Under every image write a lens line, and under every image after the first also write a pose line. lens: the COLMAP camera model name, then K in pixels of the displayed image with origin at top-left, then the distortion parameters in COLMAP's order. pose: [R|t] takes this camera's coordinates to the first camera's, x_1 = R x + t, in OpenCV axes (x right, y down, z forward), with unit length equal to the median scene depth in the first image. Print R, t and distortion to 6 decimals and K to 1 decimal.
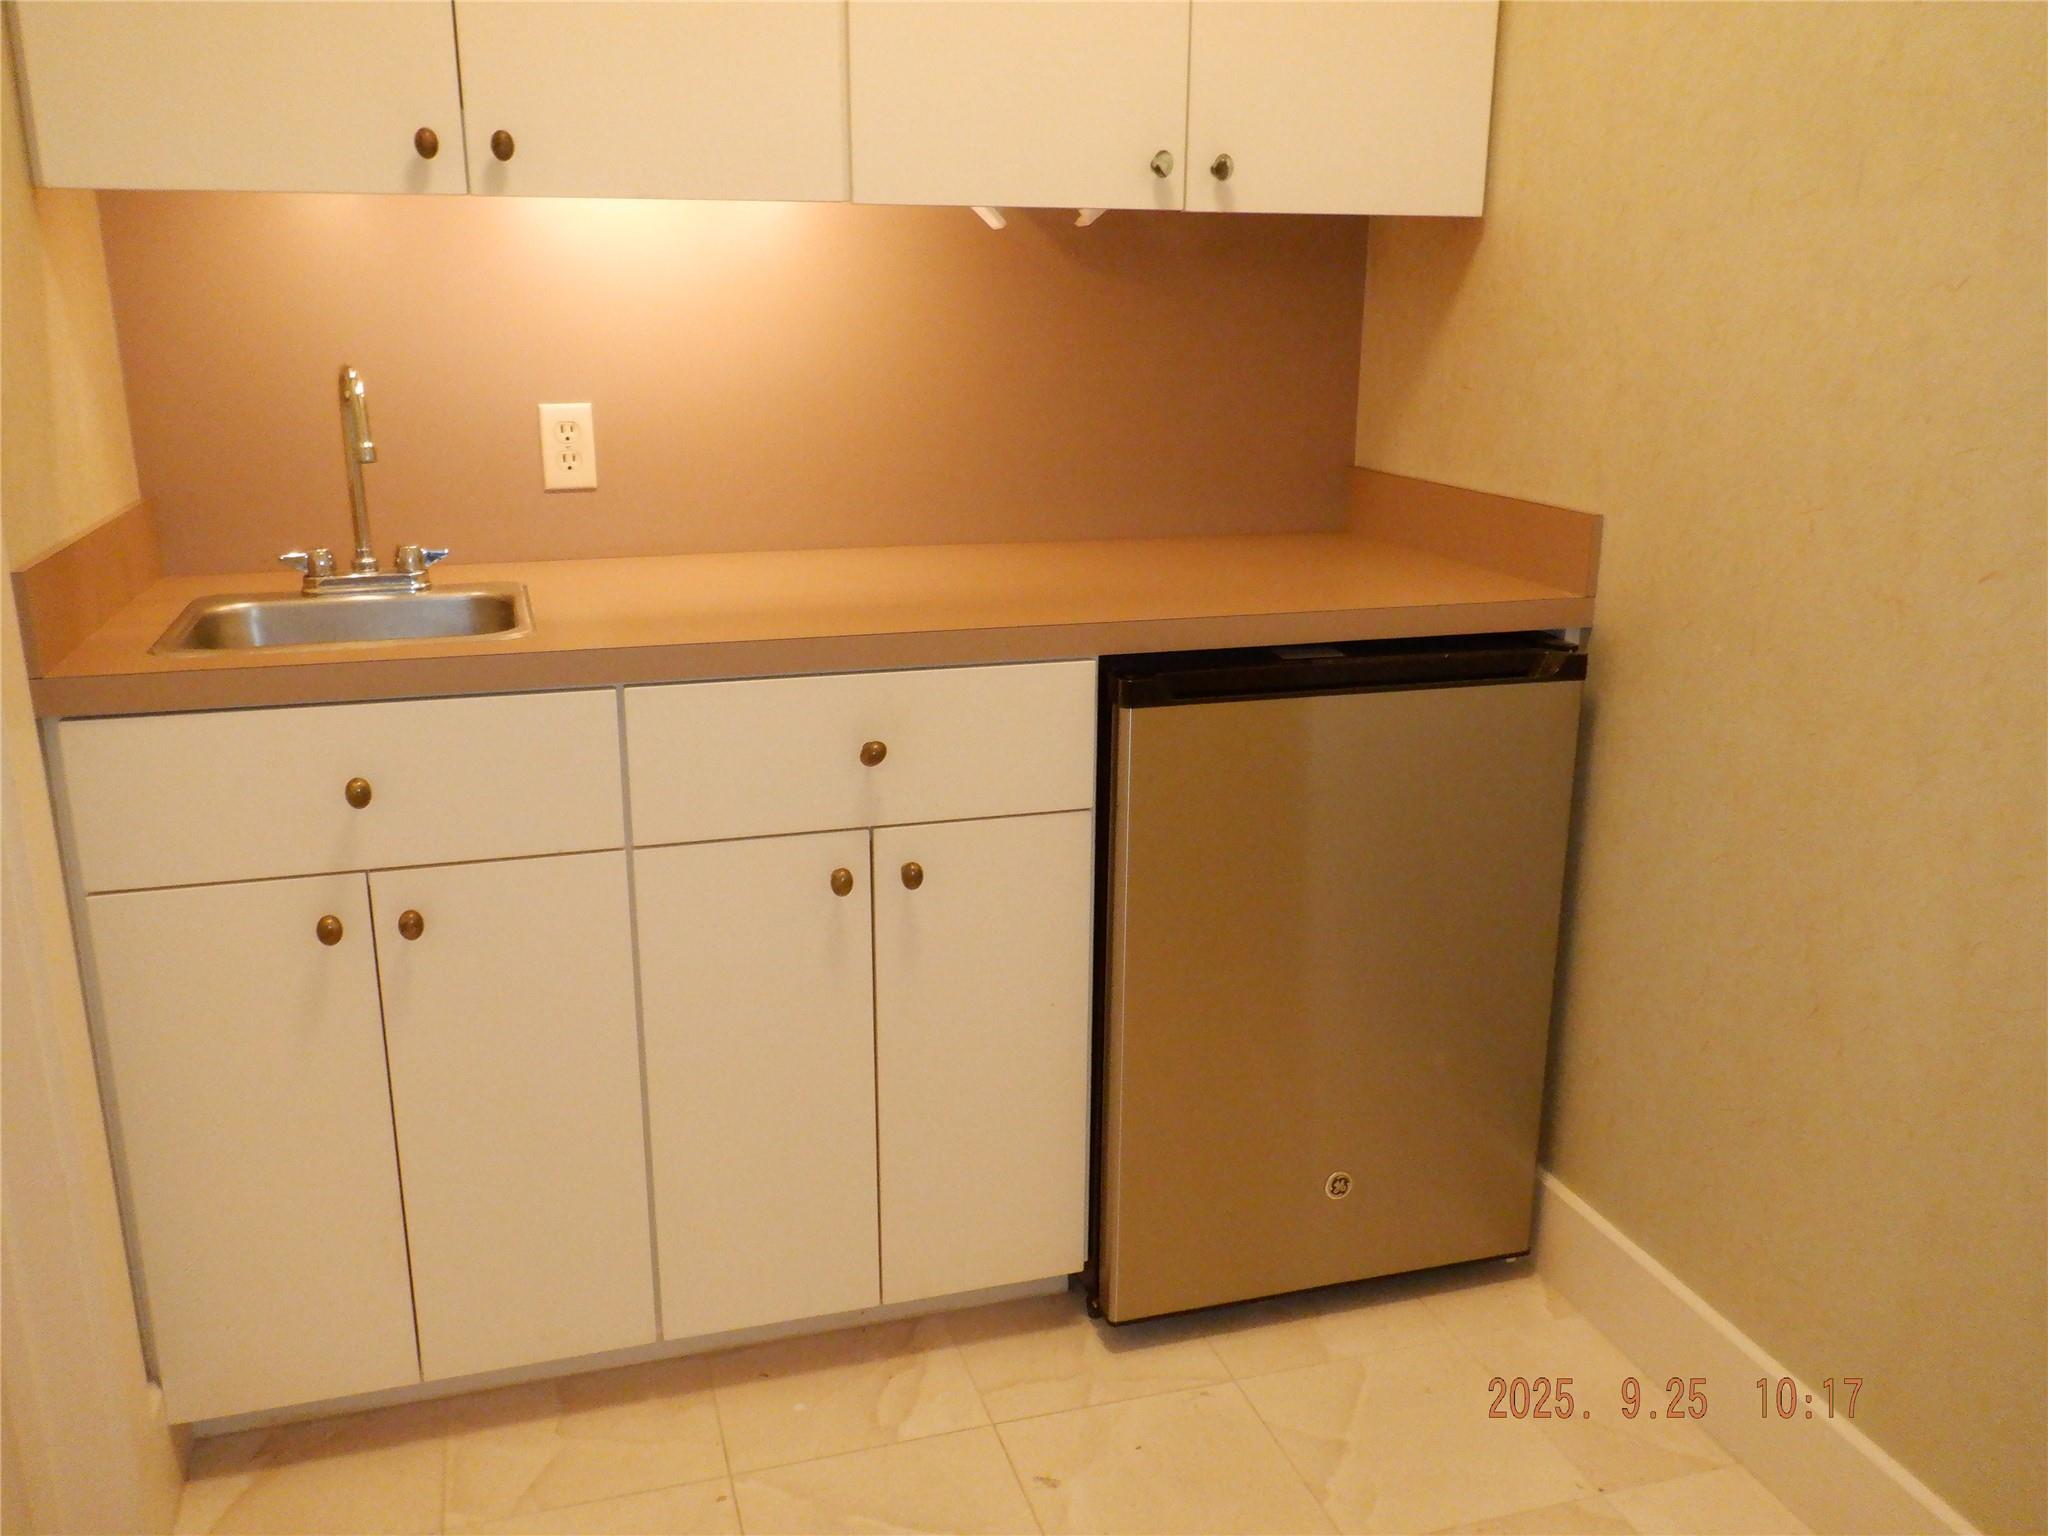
lens RADIAL K [[1717.5, 0, 1023.9], [0, 1717.5, 768.9], [0, 0, 1]] dist [0.010310, -0.000110]
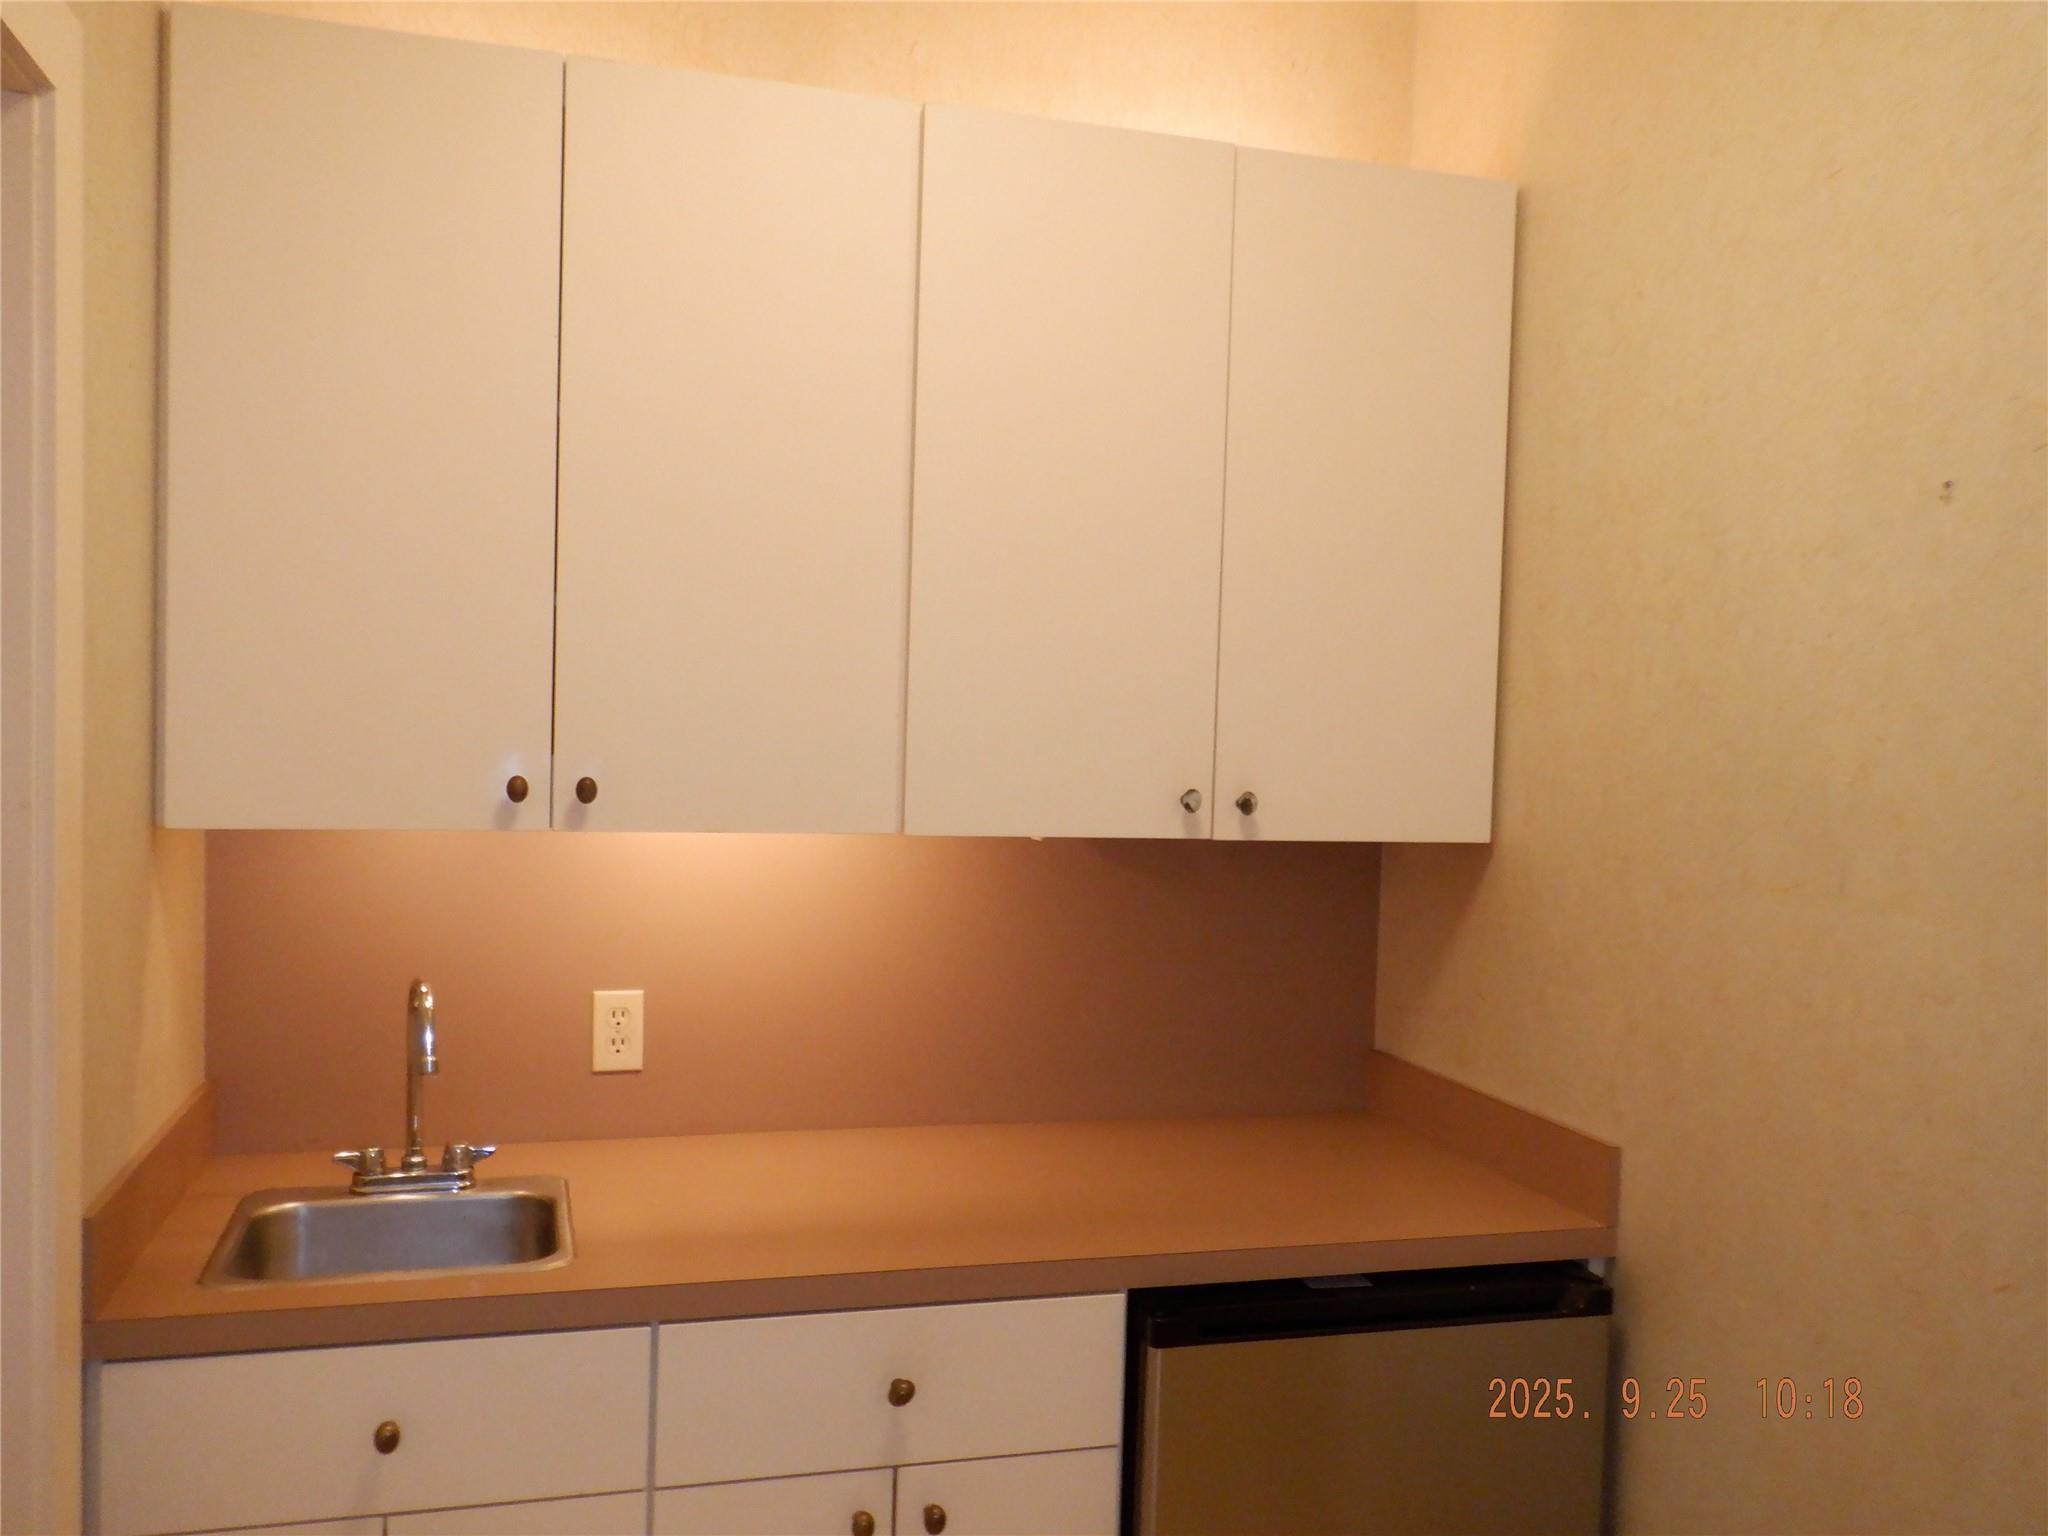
lens RADIAL K [[1717.5, 0, 1023.5], [0, 1717.5, 769.3], [0, 0, 1]] dist [0.010310, -0.000110]
pose [[0.999604, 0.024918, -0.013041, -0.011563], [-0.027308, 0.970858, -0.238096, -0.115264], [0.006728, 0.238358, 0.971154, -0.053106]]
